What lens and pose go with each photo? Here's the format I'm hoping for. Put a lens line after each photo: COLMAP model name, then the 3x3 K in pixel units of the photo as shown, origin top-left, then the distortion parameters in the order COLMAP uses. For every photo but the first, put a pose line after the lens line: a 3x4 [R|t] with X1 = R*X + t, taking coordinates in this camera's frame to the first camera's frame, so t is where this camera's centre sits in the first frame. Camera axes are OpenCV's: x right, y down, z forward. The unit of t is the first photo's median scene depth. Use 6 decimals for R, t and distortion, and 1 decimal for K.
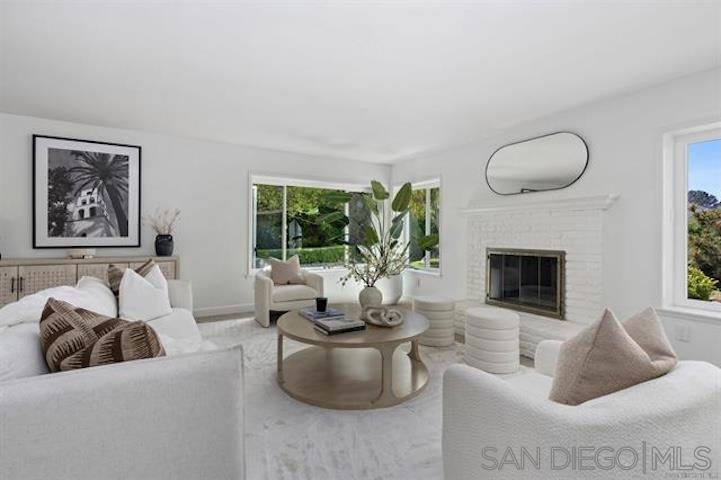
lens RADIAL K [[331.0, 0, 360.5], [0, 331.0, 240.0], [0, 0, 1]] dist [-0.001571, -0.000157]
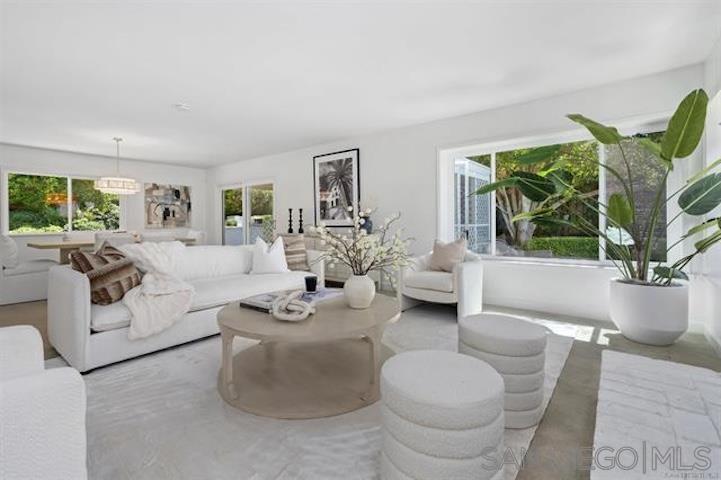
lens RADIAL K [[334.0, 0, 361.0], [0, 334.0, 231.4], [0, 0, 1]] dist [0.000590, 0.000192]
pose [[0.368387, 0.014104, -0.929566, 0.580191], [-0.002862, 0.999897, 0.014036, 0.022402], [0.929668, -0.002510, 0.368389, 0.564389]]
